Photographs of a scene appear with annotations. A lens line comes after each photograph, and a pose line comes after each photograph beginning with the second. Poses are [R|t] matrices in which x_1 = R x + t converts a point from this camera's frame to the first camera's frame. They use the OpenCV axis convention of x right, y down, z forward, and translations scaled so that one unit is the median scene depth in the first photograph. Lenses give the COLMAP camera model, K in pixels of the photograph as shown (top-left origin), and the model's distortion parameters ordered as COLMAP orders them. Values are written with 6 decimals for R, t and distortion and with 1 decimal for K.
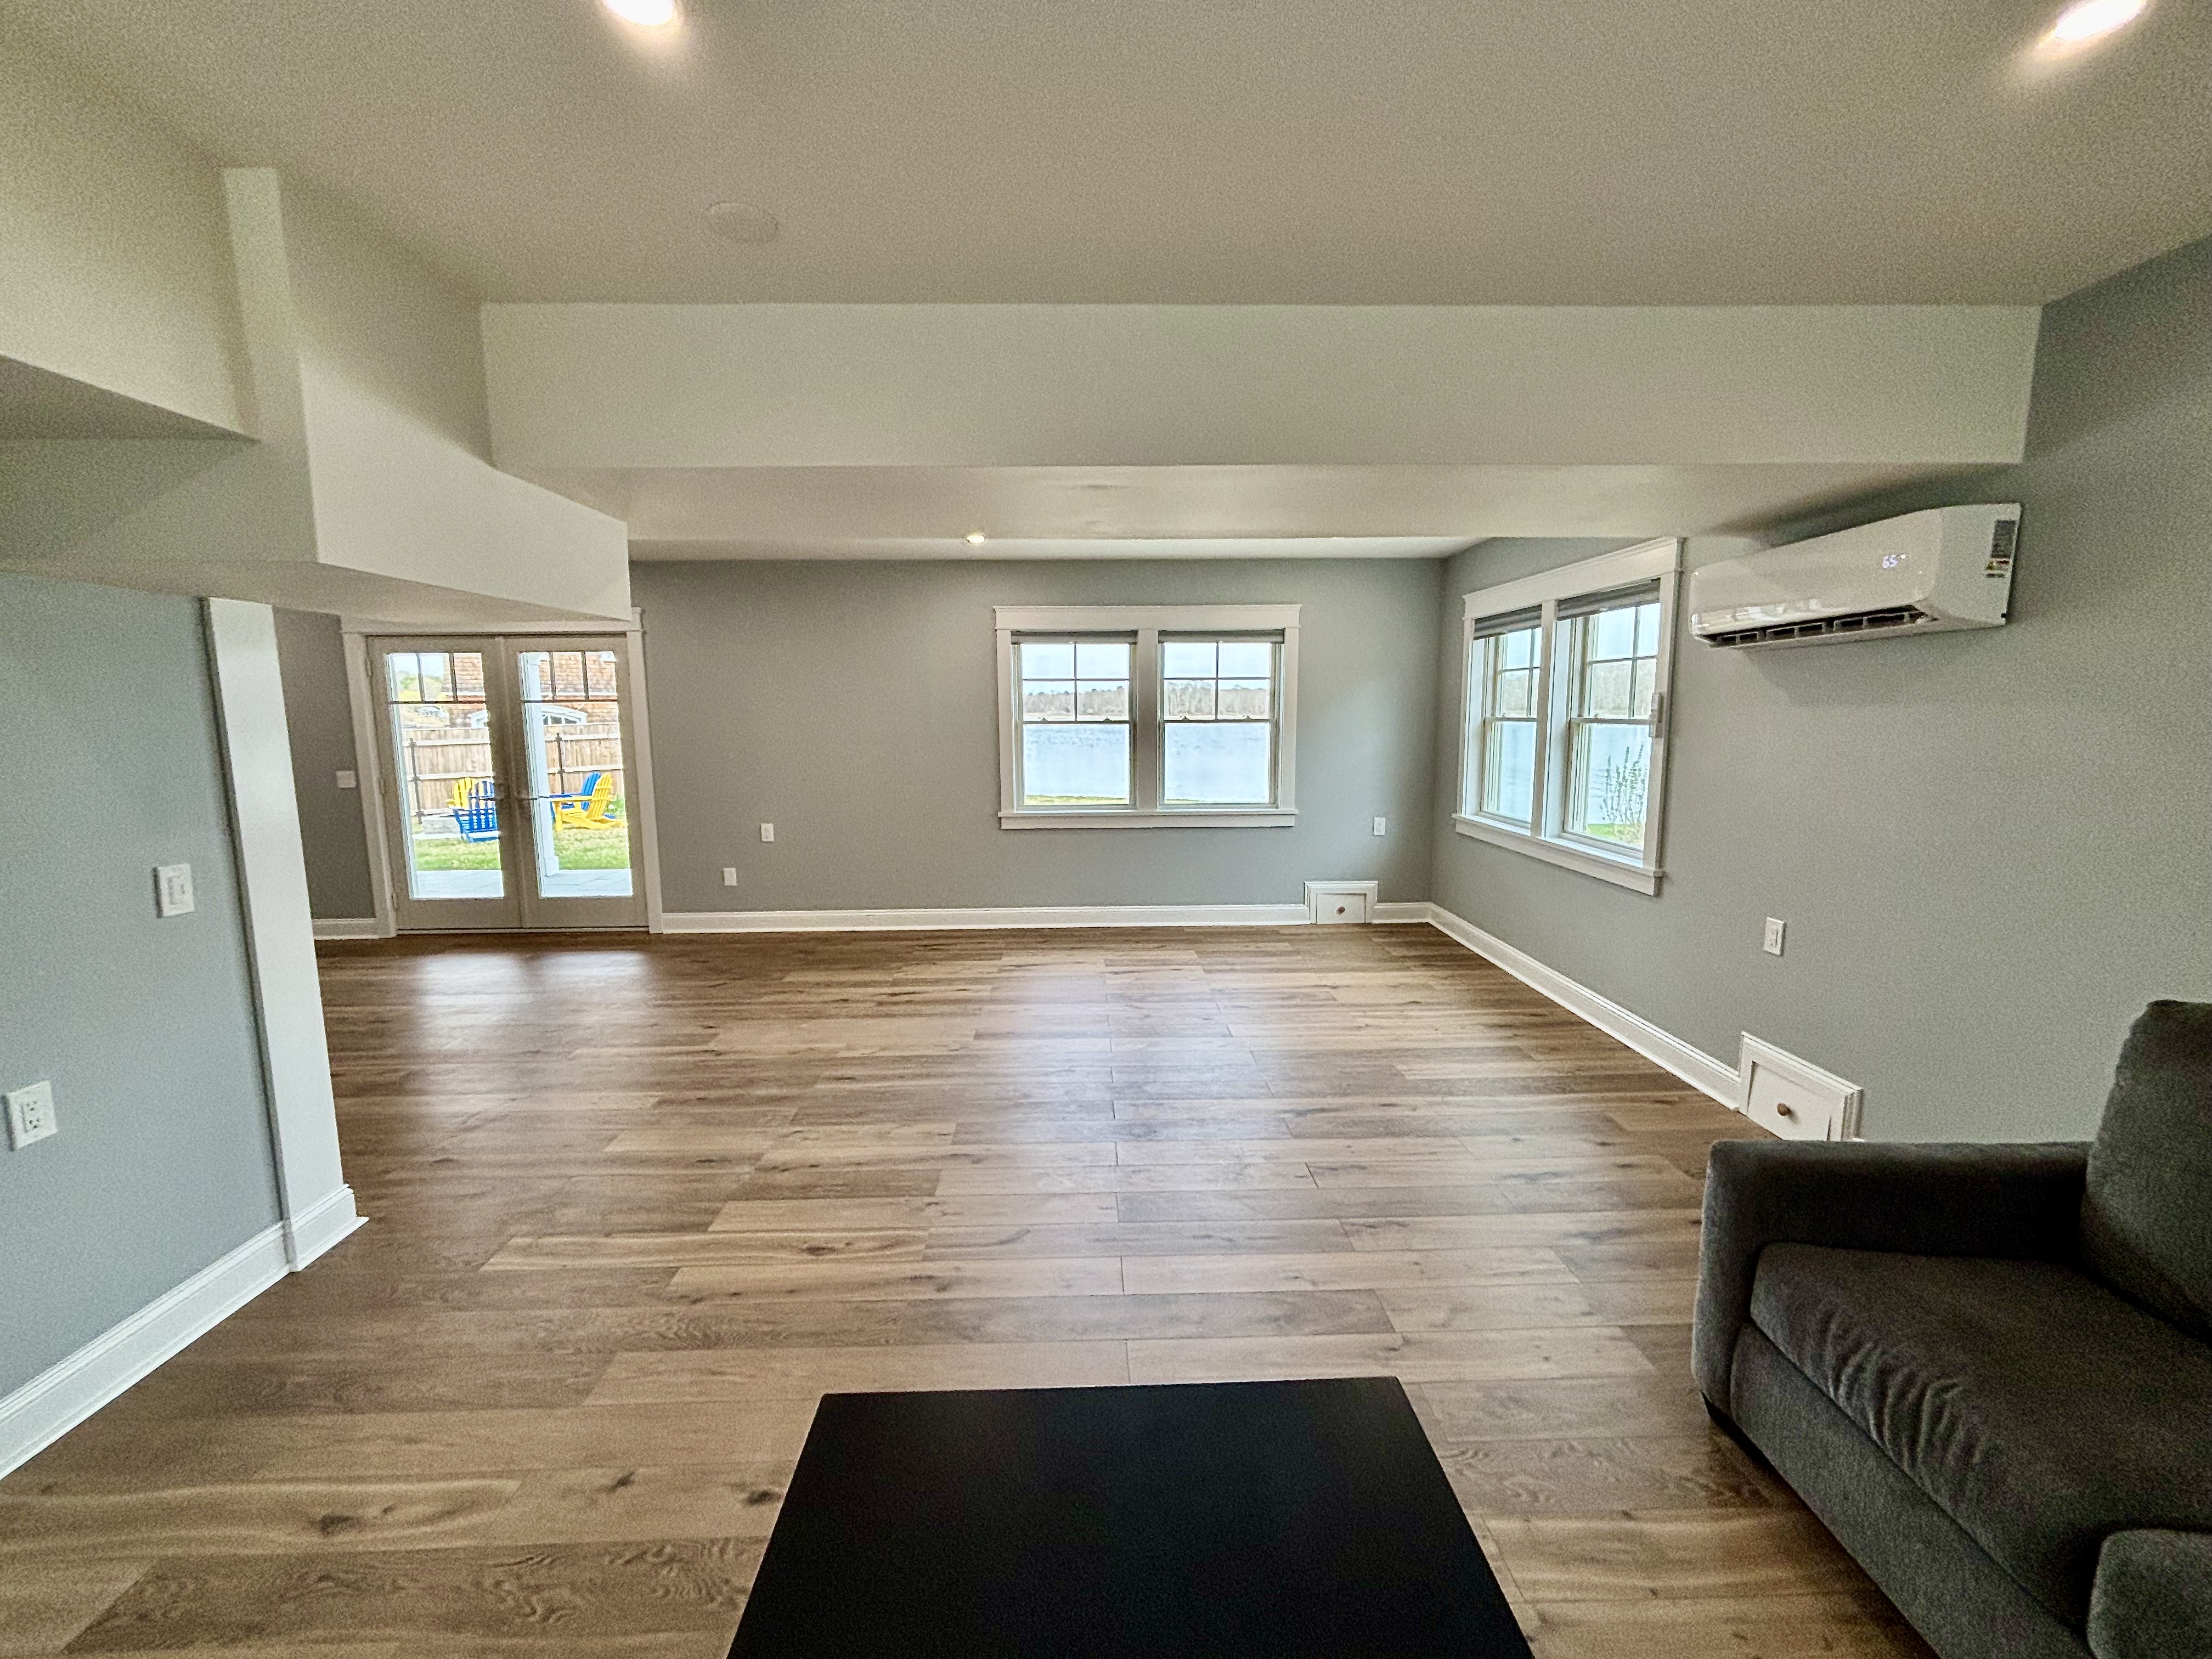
lens RADIAL K [[894.0, 0, 1101.6], [0, 894.0, 831.3], [0, 0, 1]] dist [-0.000905, 0.000715]
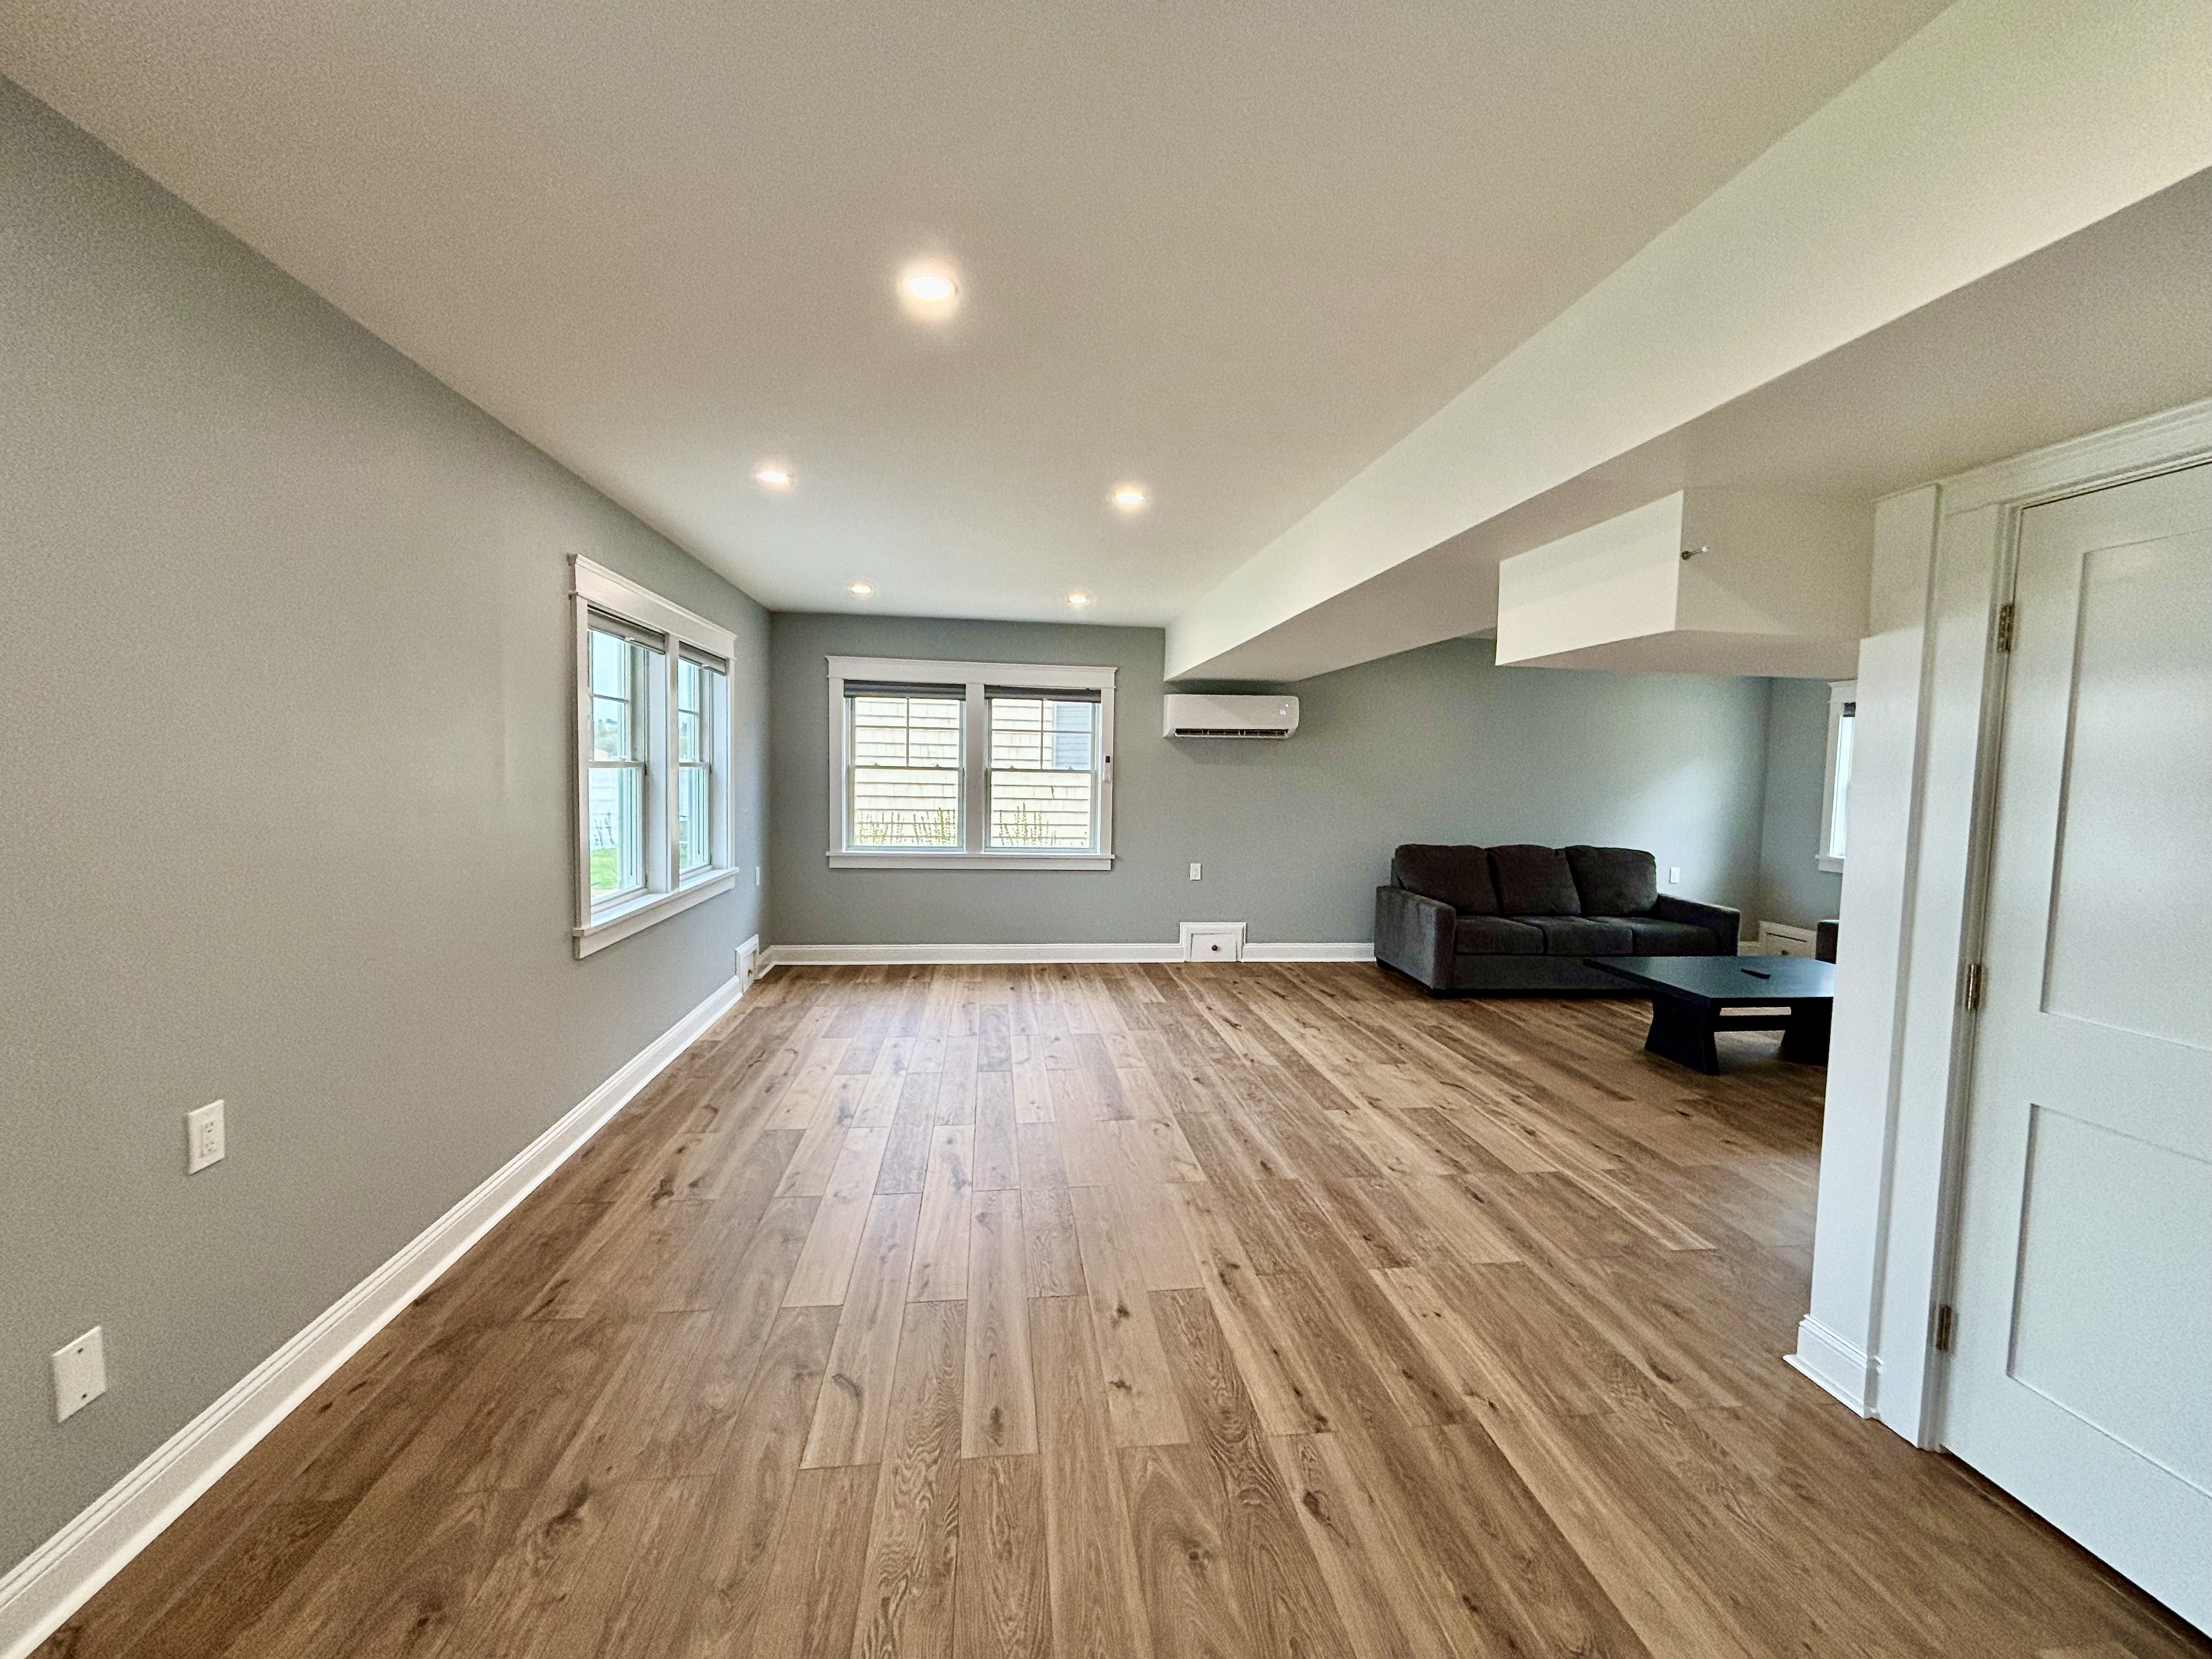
lens RADIAL K [[894.0, 0, 1104.2], [0, 894.0, 815.3], [0, 0, 1]] dist [-0.000905, 0.000715]
pose [[-0.099927, -0.047769, 0.993847, -1.099226], [0.113736, 0.991751, 0.059103, -0.137961], [-0.988473, 0.118943, -0.093670, 1.155133]]
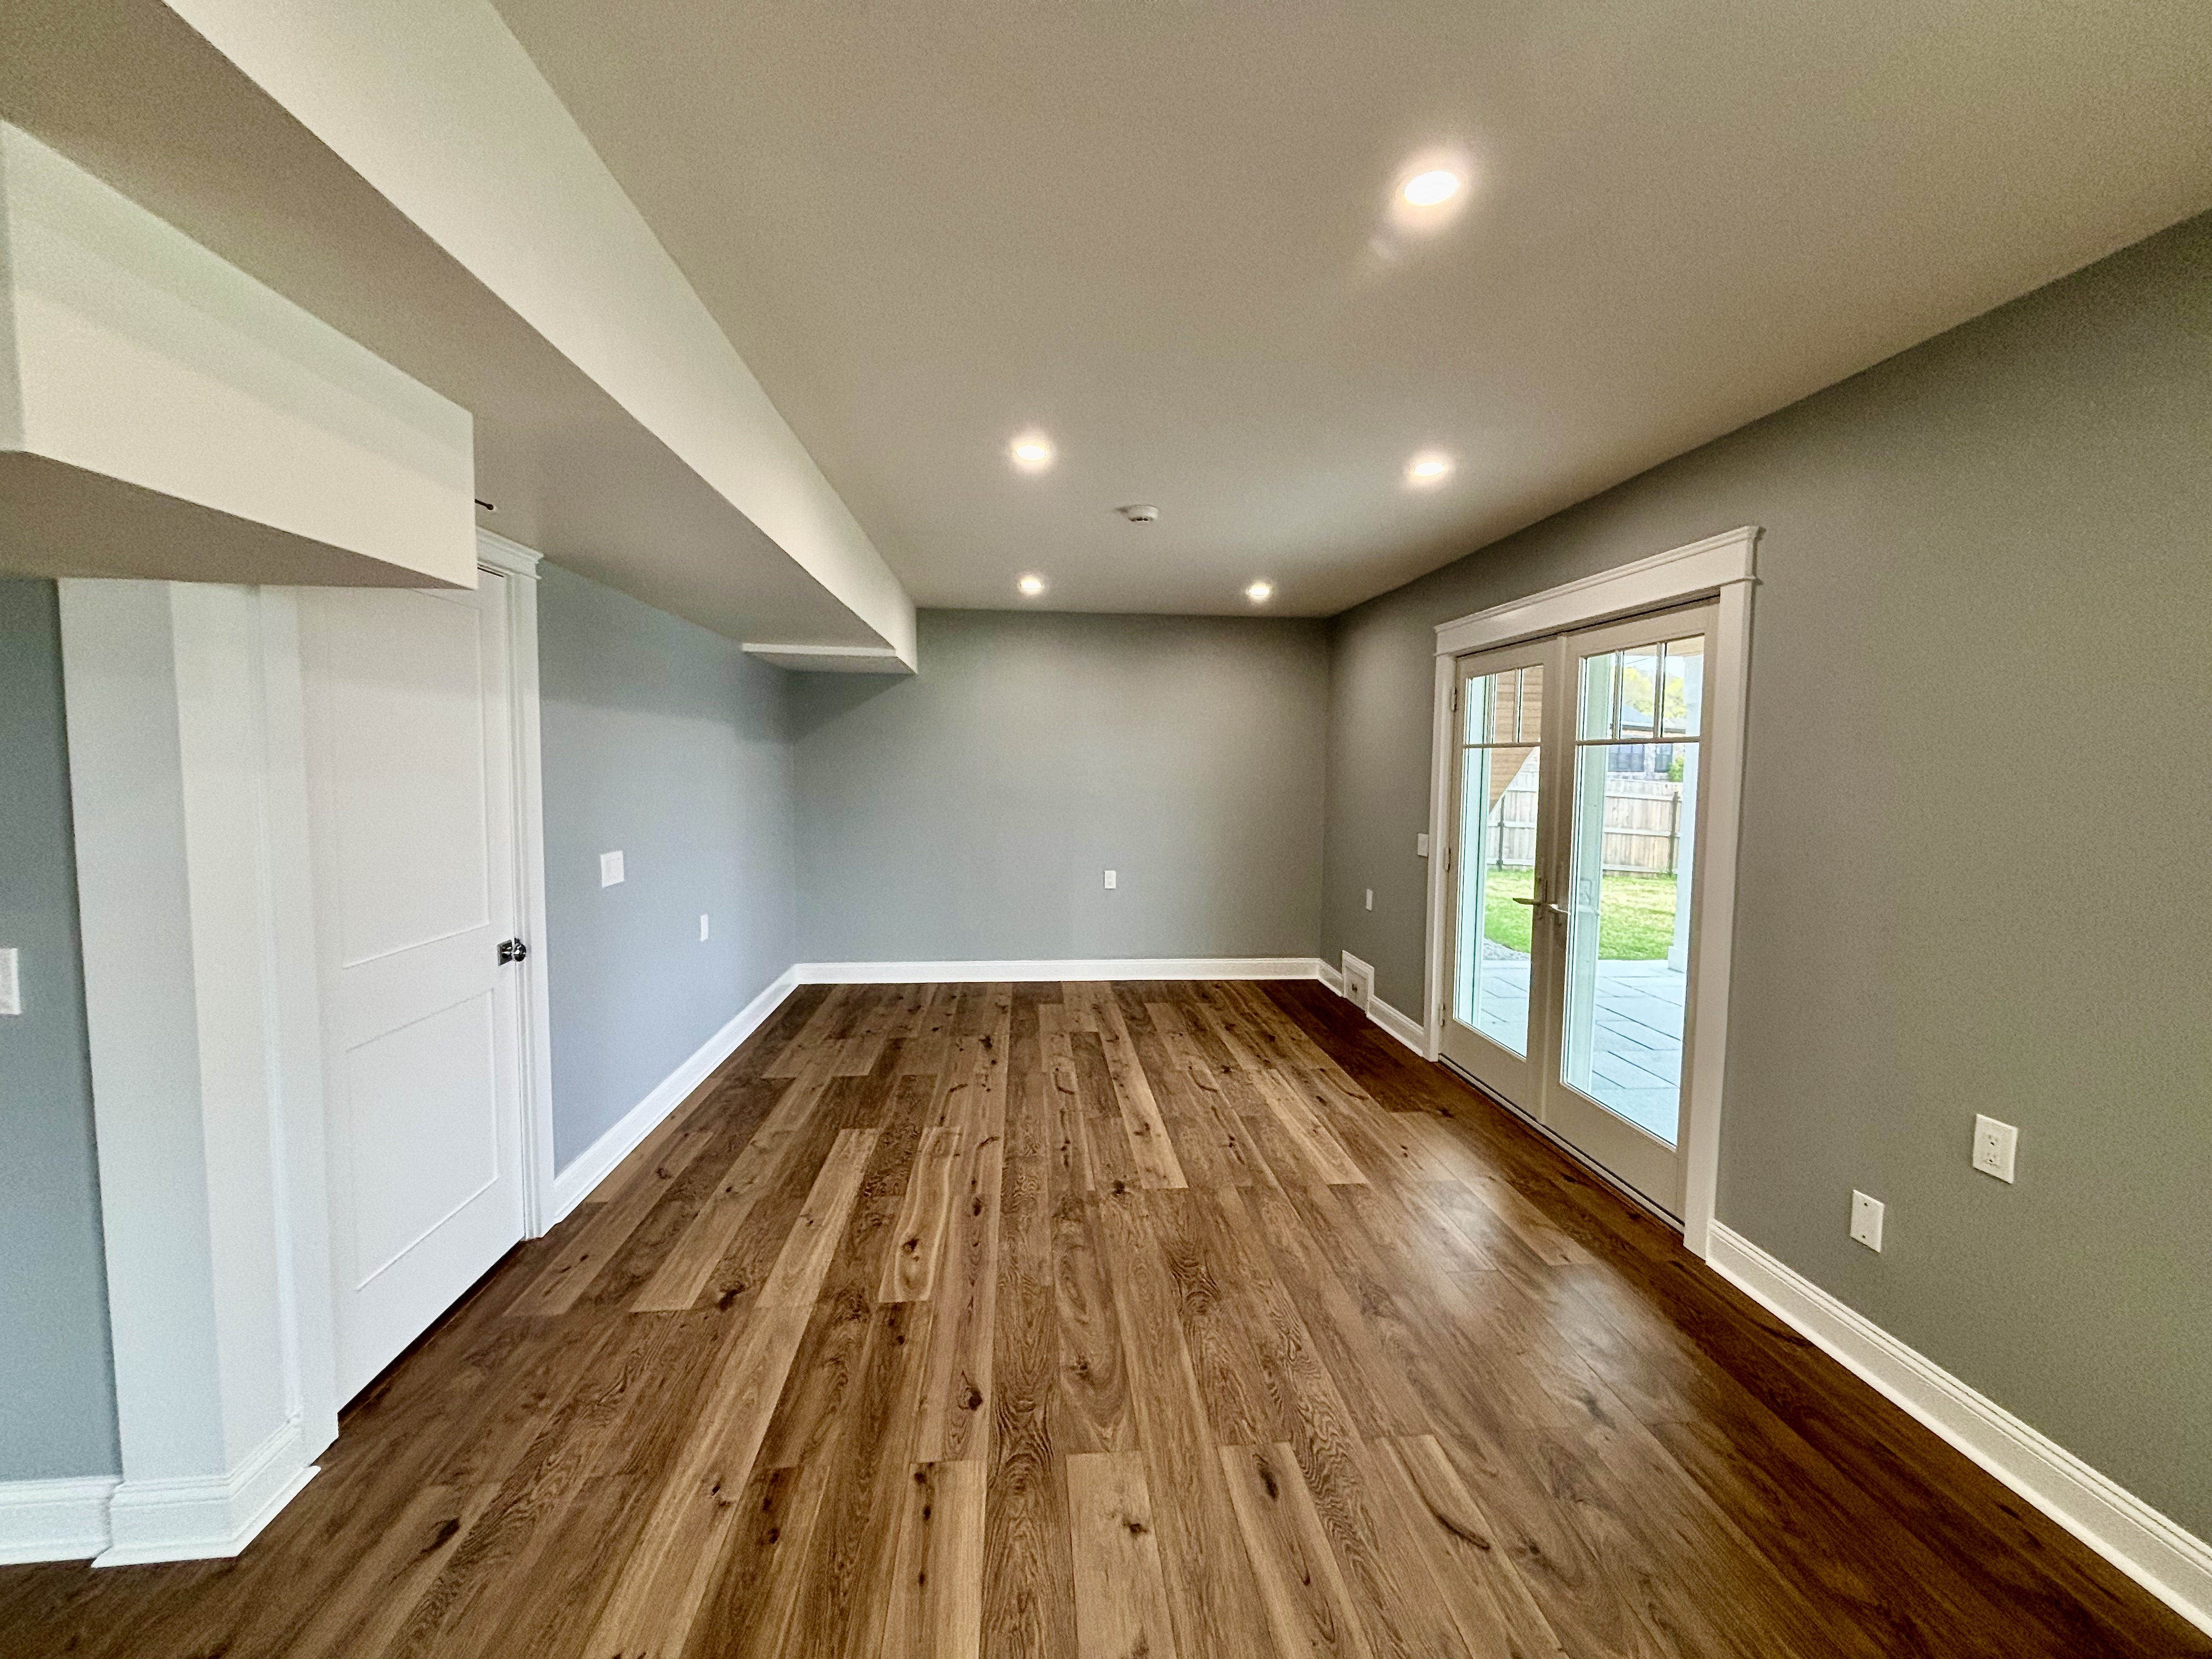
lens RADIAL K [[894.0, 0, 1104.2], [0, 894.0, 826.6], [0, 0, 1]] dist [-0.000905, 0.000715]
pose [[0.066705, 0.084645, -0.994176, -0.142777], [-0.145530, 0.986565, 0.074233, -0.141223], [0.987103, 0.139730, 0.078127, 1.033206]]
